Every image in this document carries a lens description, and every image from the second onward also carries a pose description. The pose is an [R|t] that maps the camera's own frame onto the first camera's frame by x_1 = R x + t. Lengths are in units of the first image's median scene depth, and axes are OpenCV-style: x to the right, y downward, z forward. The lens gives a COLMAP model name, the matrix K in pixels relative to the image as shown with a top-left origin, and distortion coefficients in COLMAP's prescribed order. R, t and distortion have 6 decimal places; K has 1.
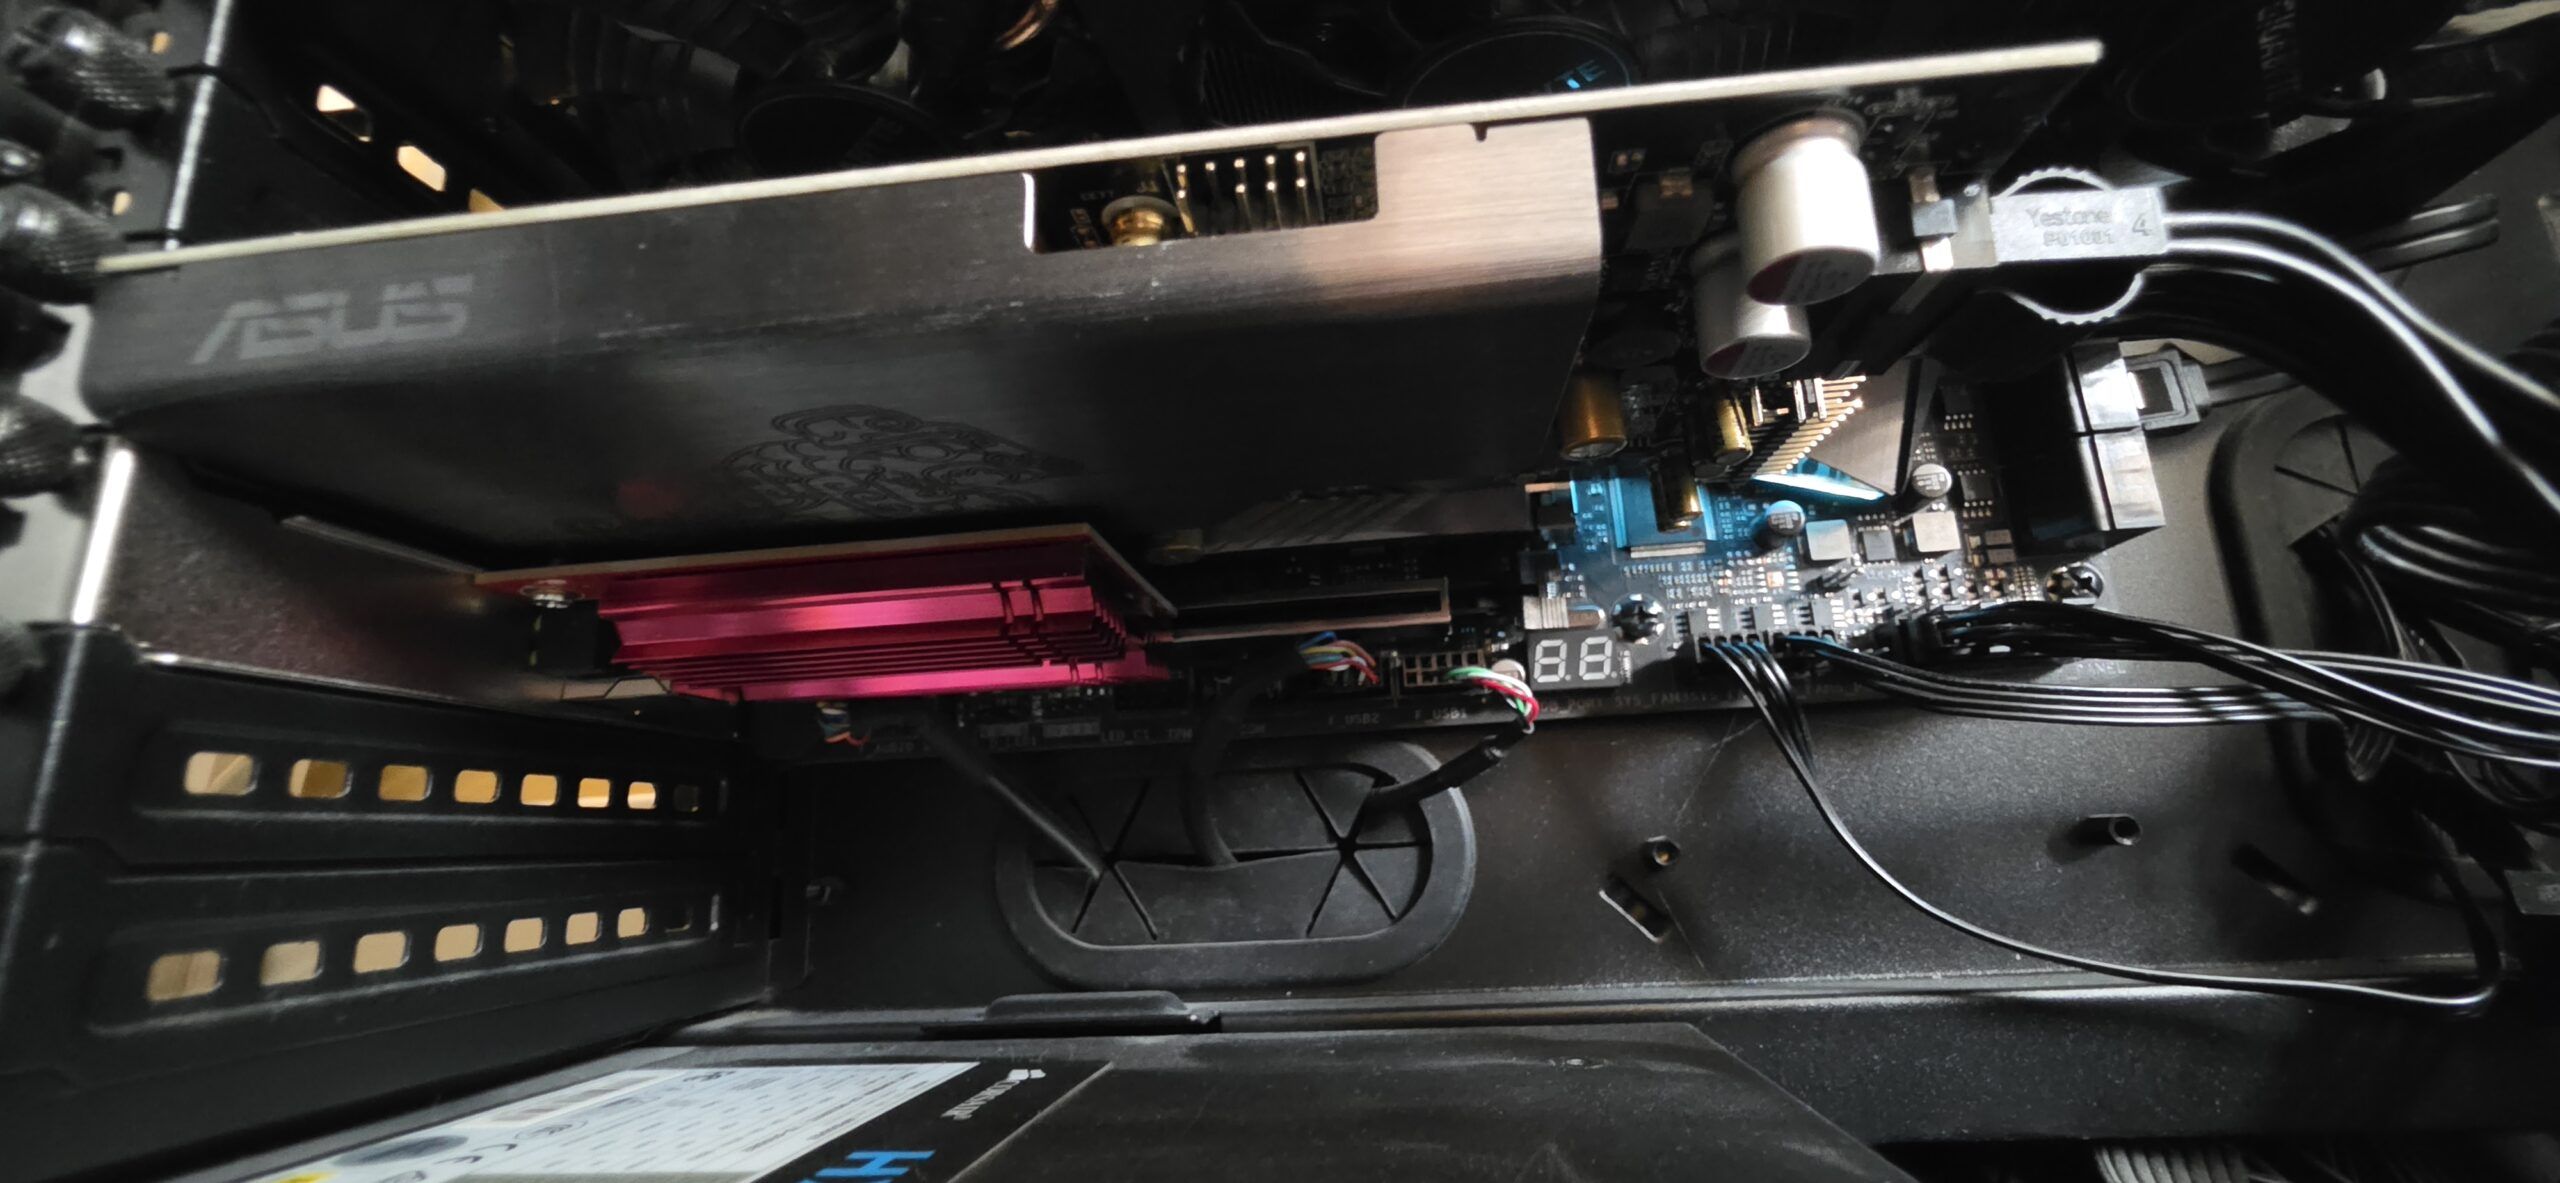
lens RADIAL K [[1028.7, 0, 1260.9], [0, 1028.7, 611.0], [0, 0, 1]] dist [-0.001509, -0.000079]
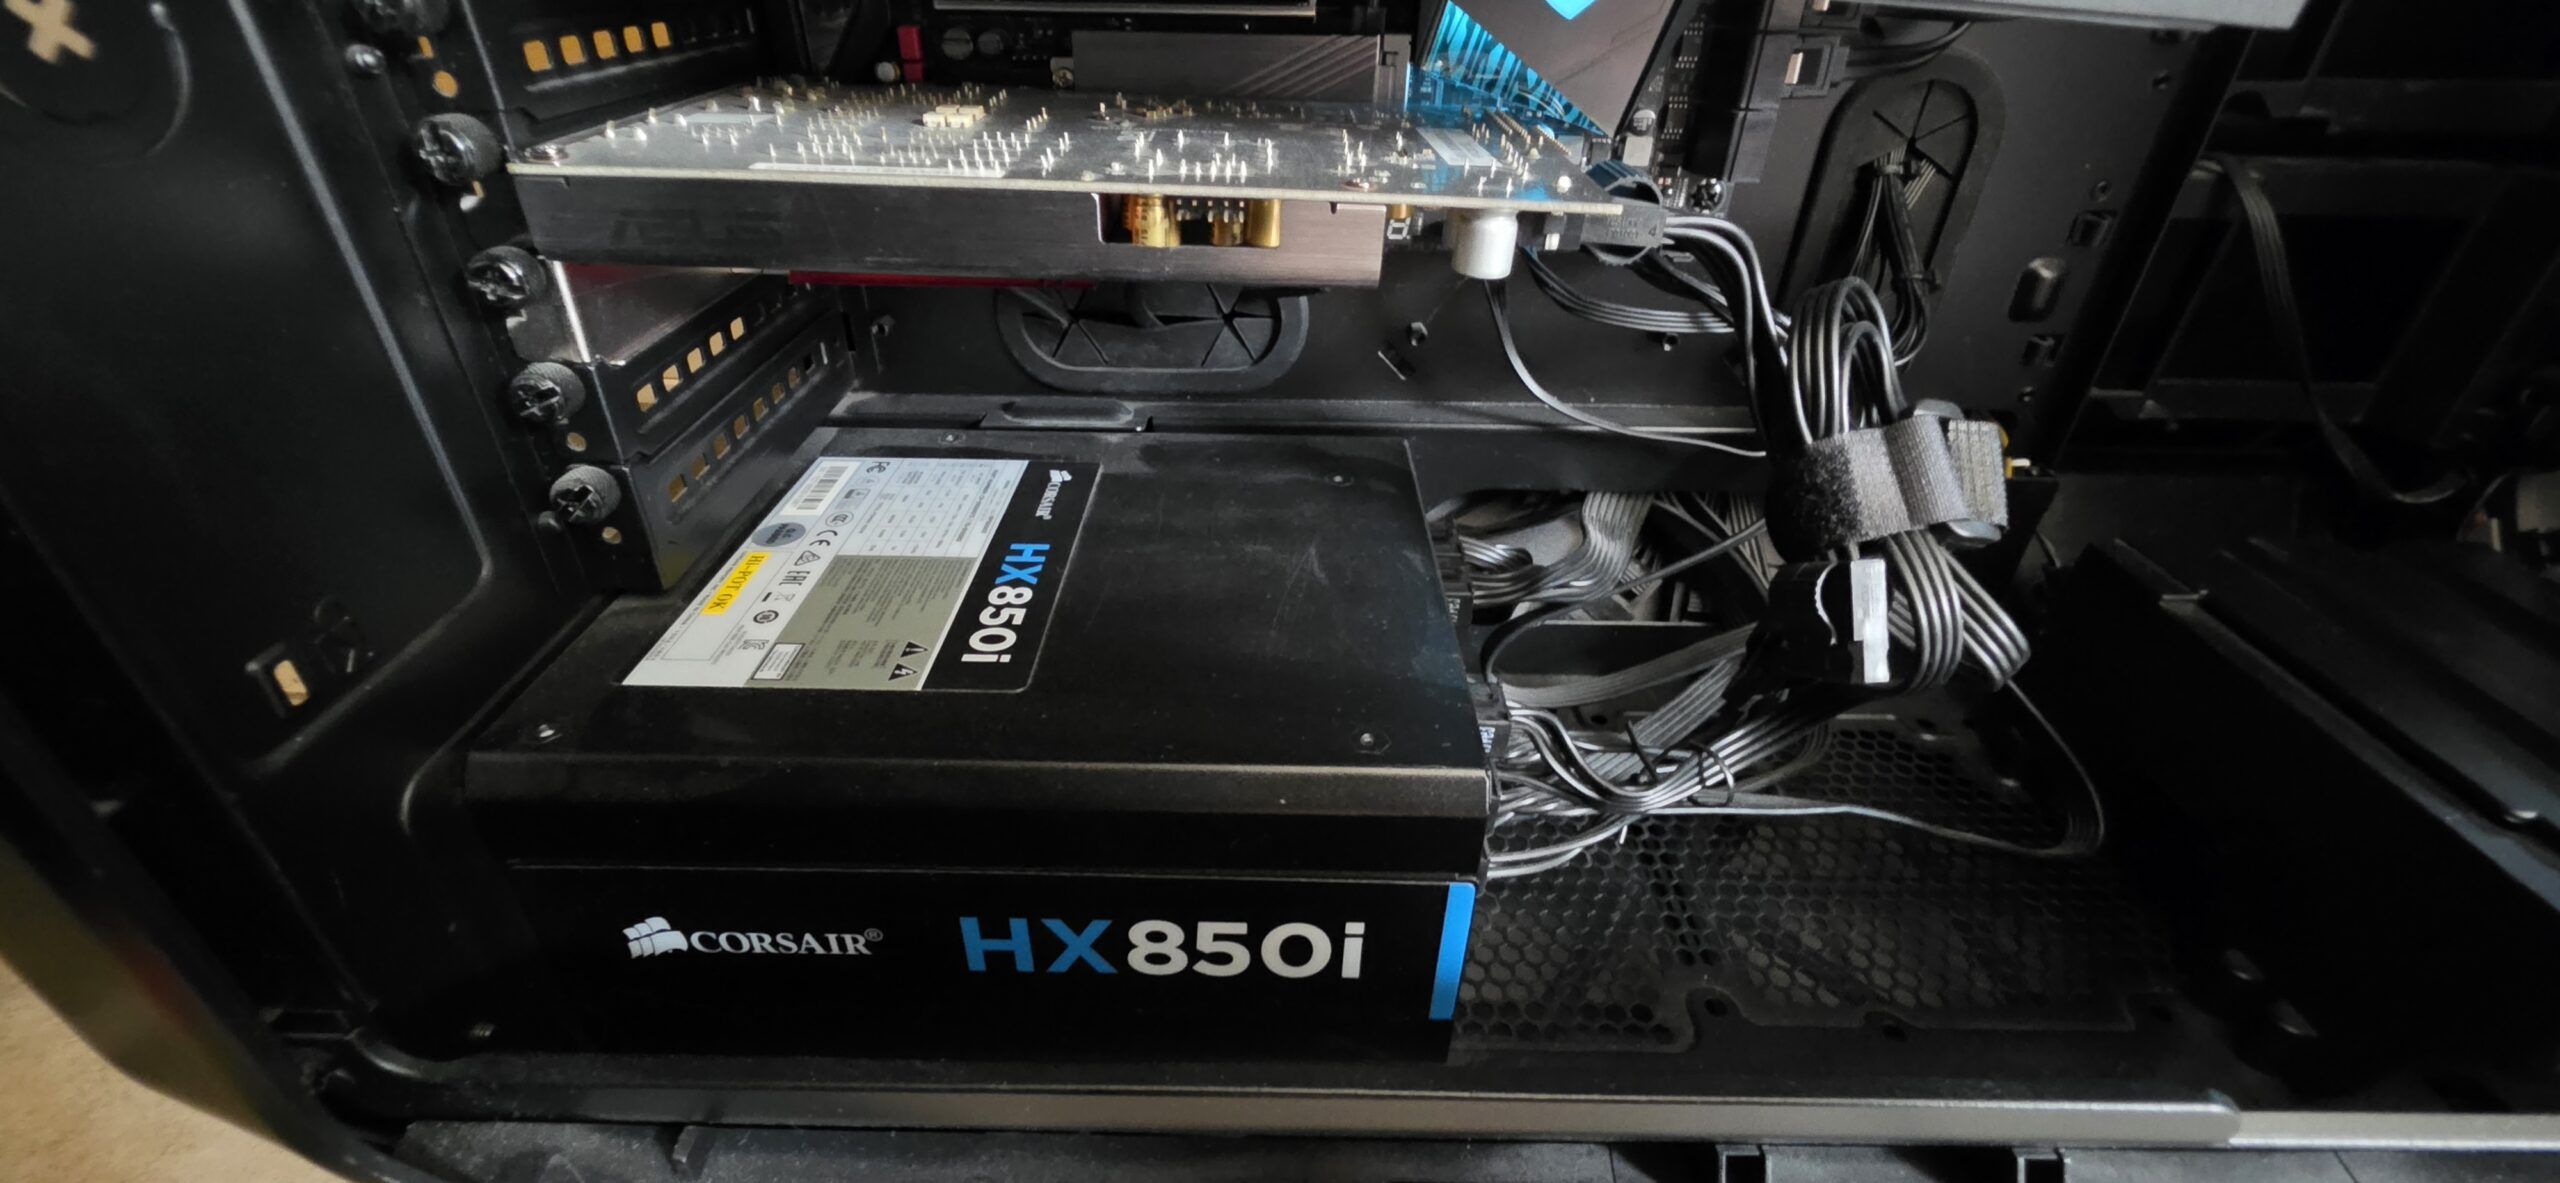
lens RADIAL K [[1028.7, 0, 1221.6], [0, 1028.7, 599.3], [0, 0, 1]] dist [-0.001509, -0.000079]
pose [[0.994377, -0.024547, 0.103017, -0.105708], [-0.057781, 0.689457, 0.722018, -0.644604], [-0.088749, -0.723911, 0.684161, -0.416734]]
